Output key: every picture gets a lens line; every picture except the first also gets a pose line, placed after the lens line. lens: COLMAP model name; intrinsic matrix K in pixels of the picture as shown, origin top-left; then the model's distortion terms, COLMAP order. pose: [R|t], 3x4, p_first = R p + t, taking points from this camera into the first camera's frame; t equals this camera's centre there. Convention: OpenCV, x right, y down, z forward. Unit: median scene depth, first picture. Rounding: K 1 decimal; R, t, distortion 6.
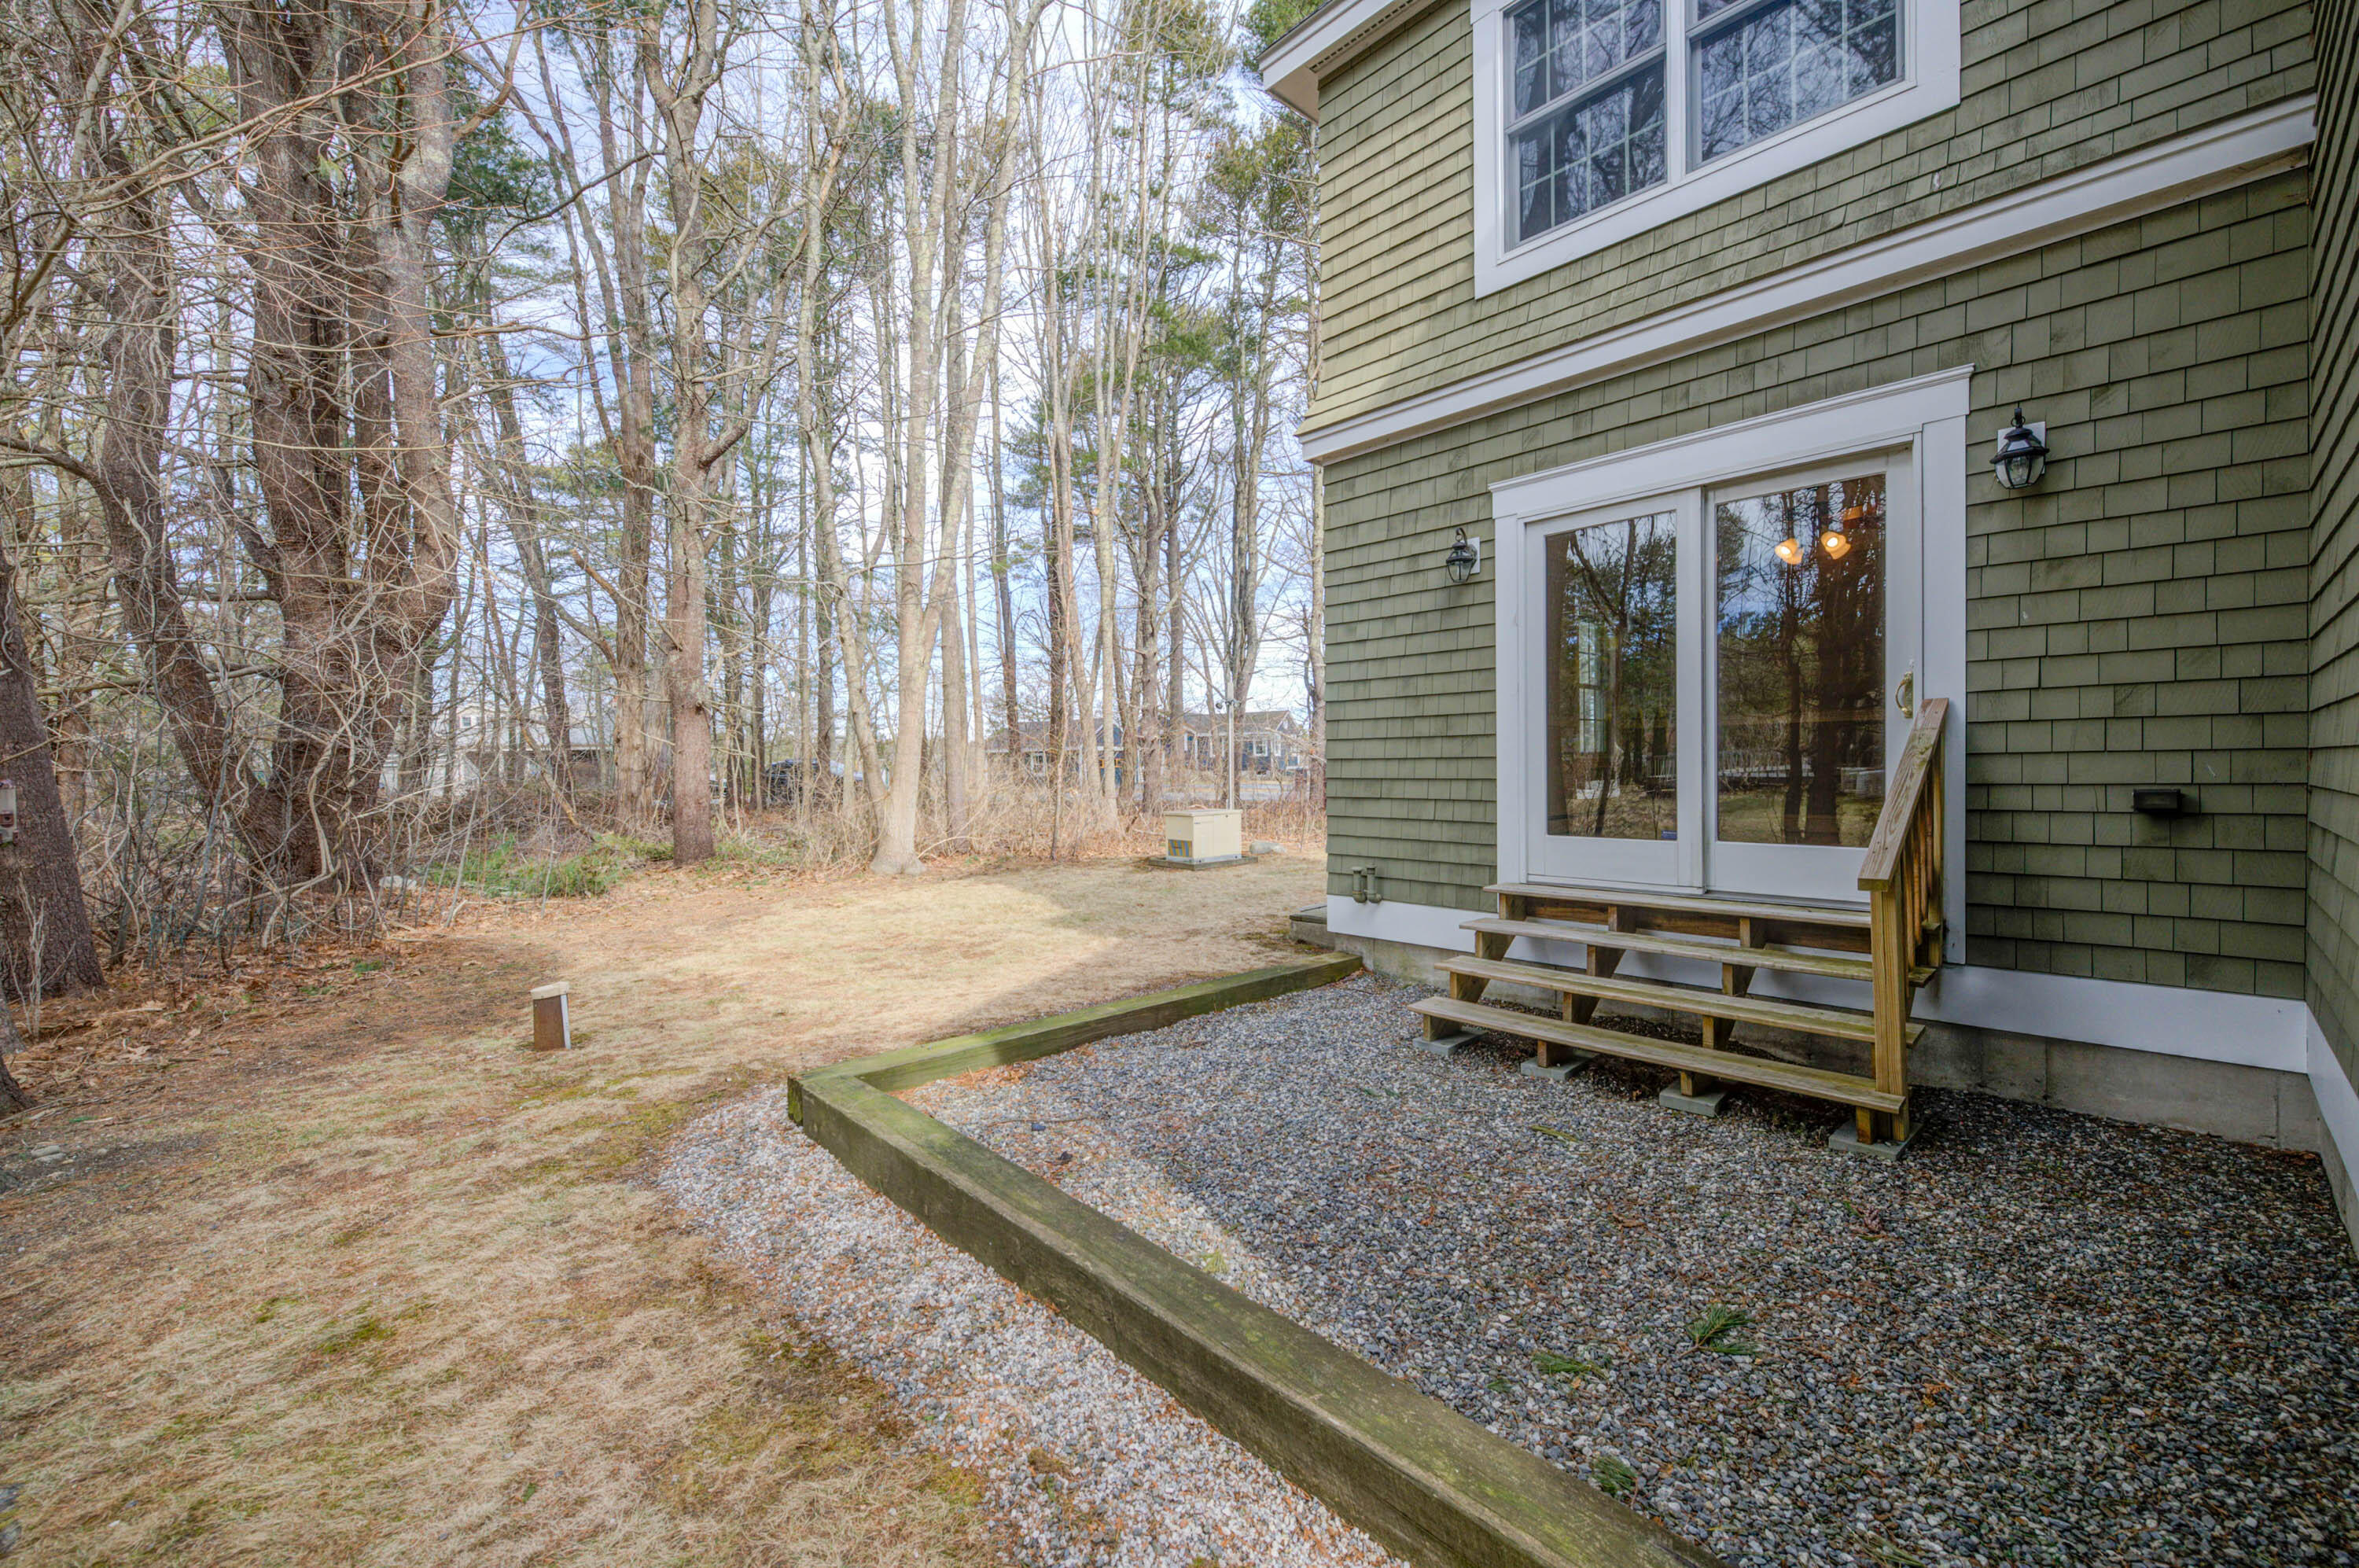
lens RADIAL K [[938.9, 0, 1180.0], [0, 938.9, 782.3], [0, 0, 1]] dist [-0.003171, -0.000059]
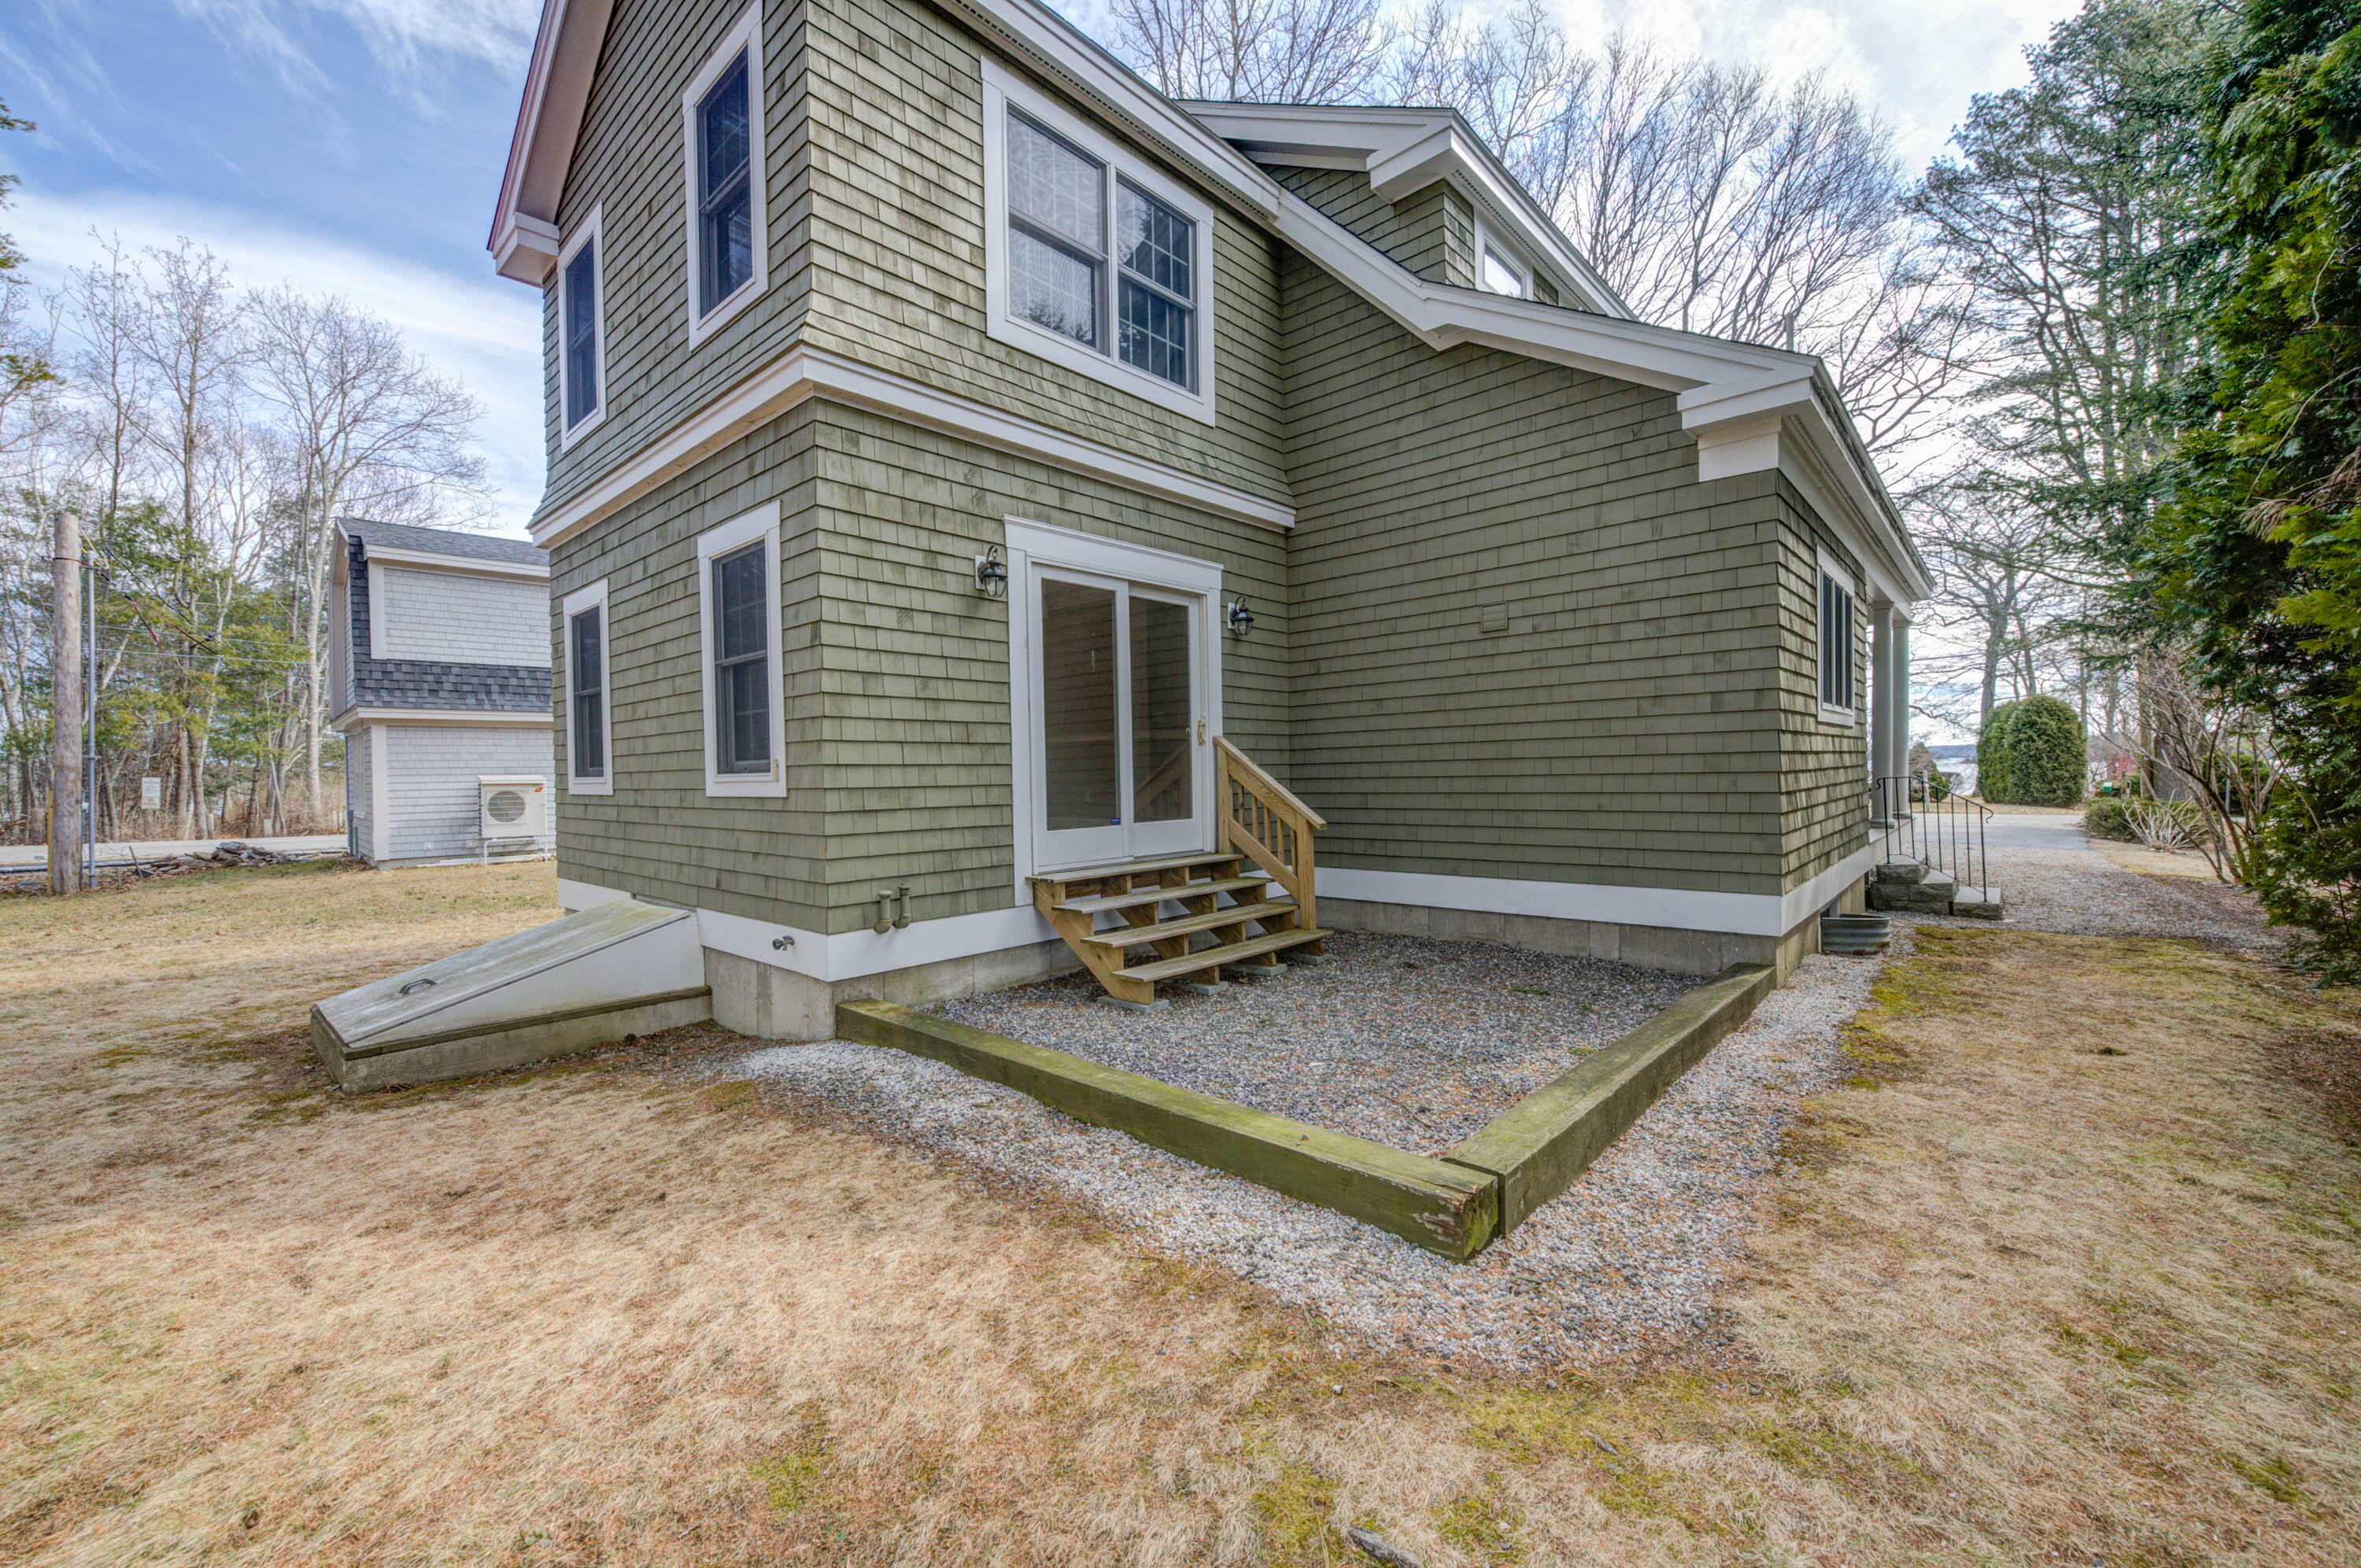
lens RADIAL K [[939.5, 0, 1180.5], [0, 939.5, 779.0], [0, 0, 1]] dist [-0.003171, -0.000059]
pose [[-0.080365, 0.006382, 0.996745, -0.793084], [0.035163, 0.999375, -0.003563, 0.001256], [-0.996145, 0.034762, -0.080539, 0.917666]]
